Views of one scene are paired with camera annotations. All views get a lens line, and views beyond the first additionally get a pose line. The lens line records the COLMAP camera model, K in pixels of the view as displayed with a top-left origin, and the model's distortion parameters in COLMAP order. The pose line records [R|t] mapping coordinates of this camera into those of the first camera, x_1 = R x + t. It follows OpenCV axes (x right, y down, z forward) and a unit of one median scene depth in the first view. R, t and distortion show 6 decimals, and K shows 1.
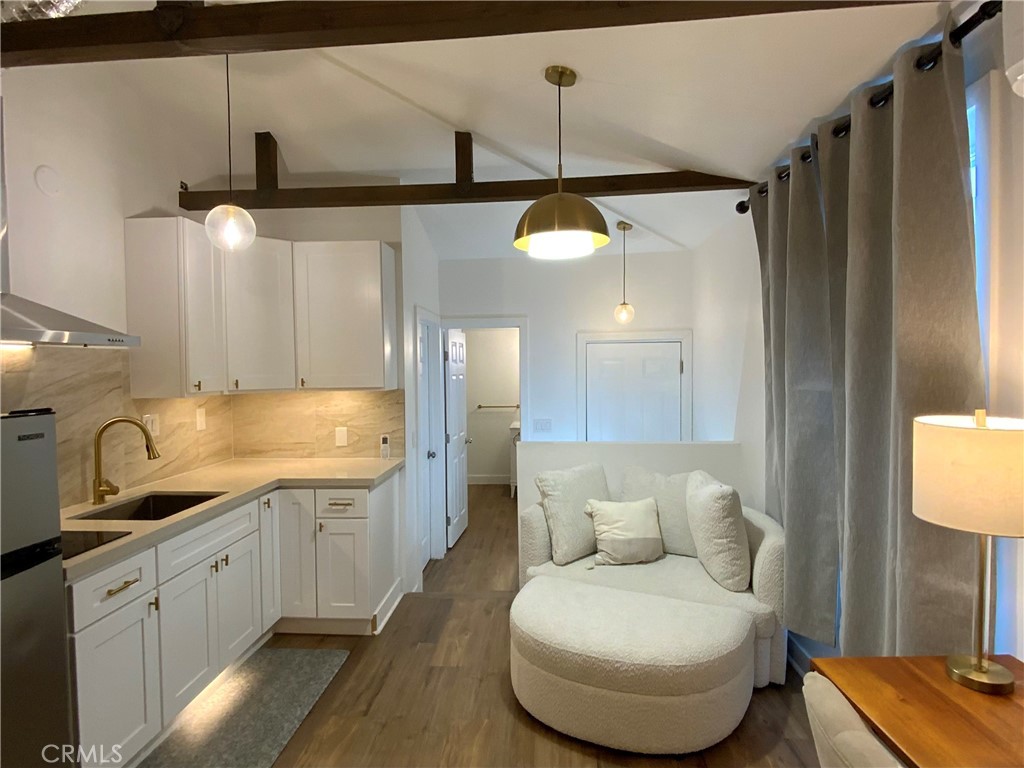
lens RADIAL K [[551.7, 0, 516.4], [0, 551.7, 382.3], [0, 0, 1]] dist [0.036831, -0.036581]
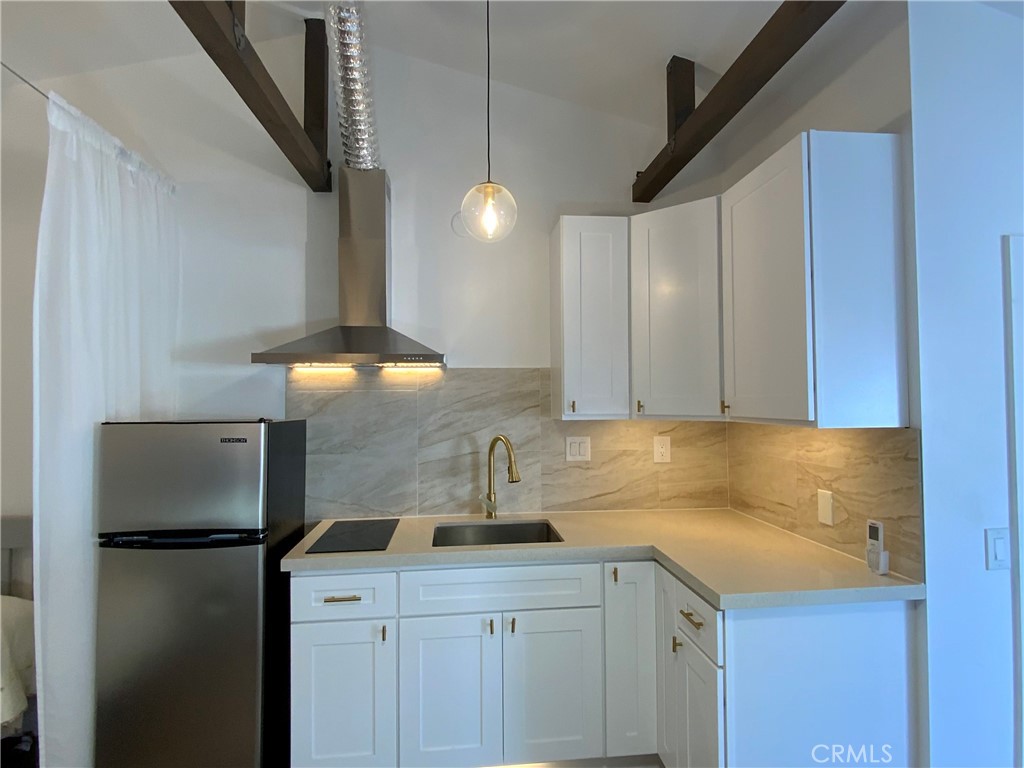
lens RADIAL K [[551.7, 0, 516.4], [0, 551.7, 382.3], [0, 0, 1]] dist [0.036831, -0.036581]
pose [[0.167014, -0.021449, -0.985721, 0.223222], [-0.024612, 0.999361, -0.025916, -0.006412], [0.985647, 0.028589, 0.166380, 0.710419]]
